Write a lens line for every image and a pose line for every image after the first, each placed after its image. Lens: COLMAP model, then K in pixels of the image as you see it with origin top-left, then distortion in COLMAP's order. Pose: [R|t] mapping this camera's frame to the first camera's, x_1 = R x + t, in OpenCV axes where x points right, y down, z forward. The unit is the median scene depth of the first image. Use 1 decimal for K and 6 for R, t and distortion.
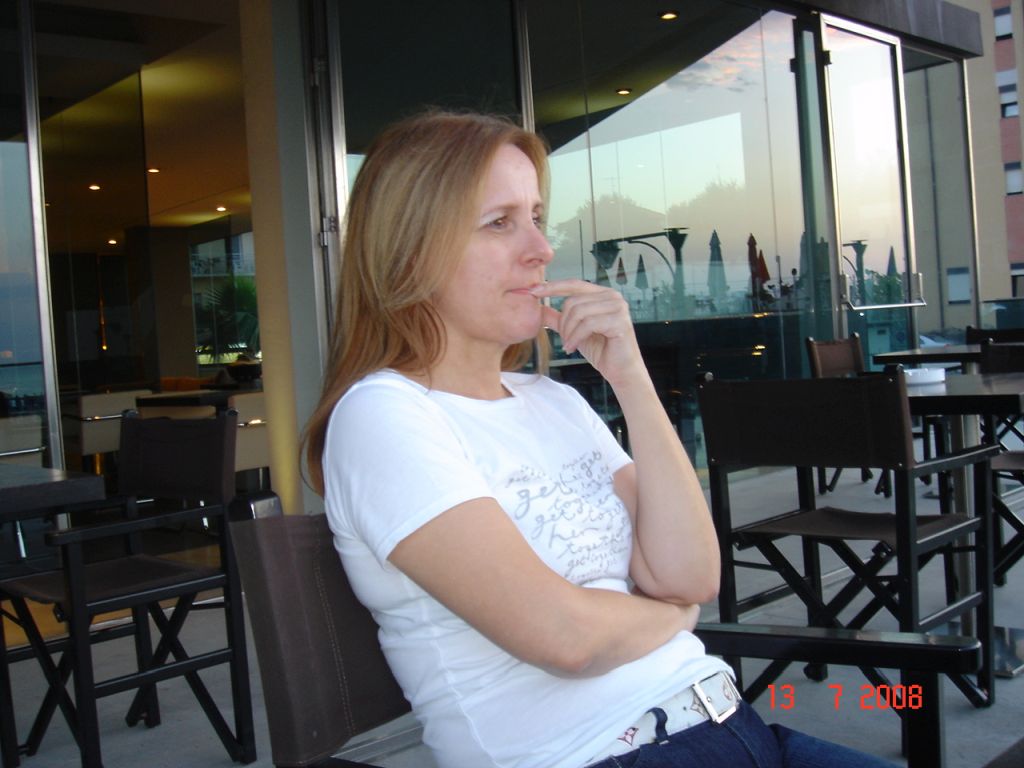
lens RADIAL K [[1122.7, 0, 512.0], [0, 1122.7, 384.0], [0, 0, 1]] dist [-0.148488, 0.007574]
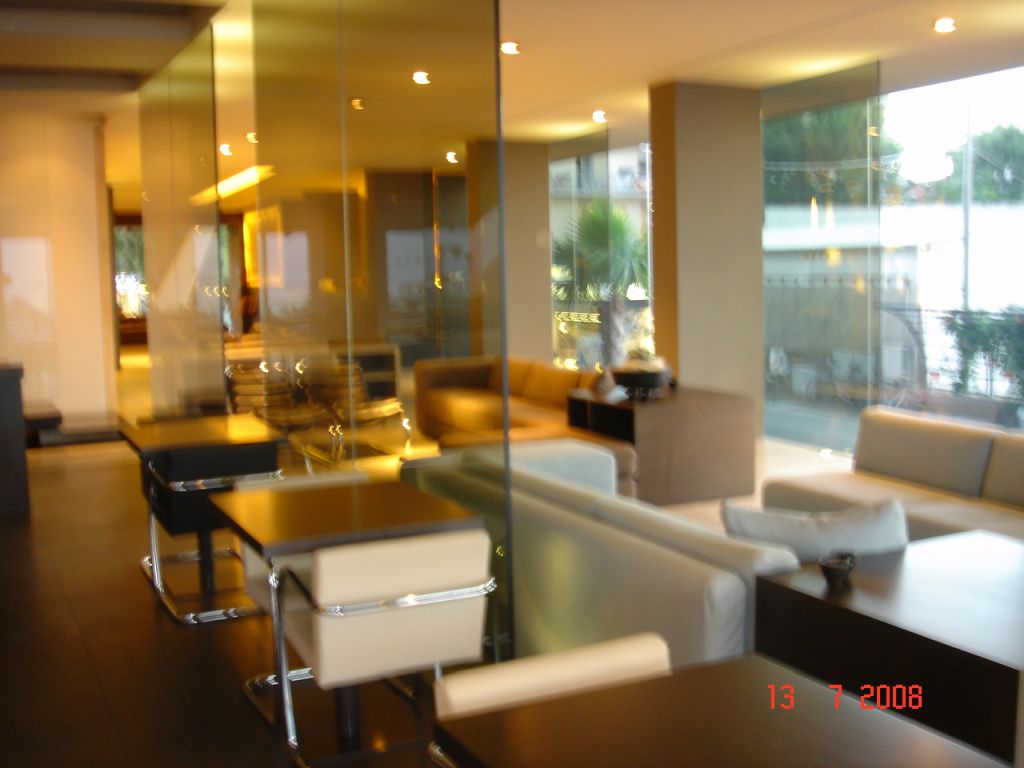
lens RADIAL K [[1122.7, 0, 512.0], [0, 1122.7, 384.0], [0, 0, 1]] dist [-0.148488, 0.007574]
pose [[0.953694, 0.071622, -0.292125, -0.065361], [-0.051583, 0.995792, 0.075741, -0.026213], [0.296321, -0.057165, 0.953376, 0.199146]]
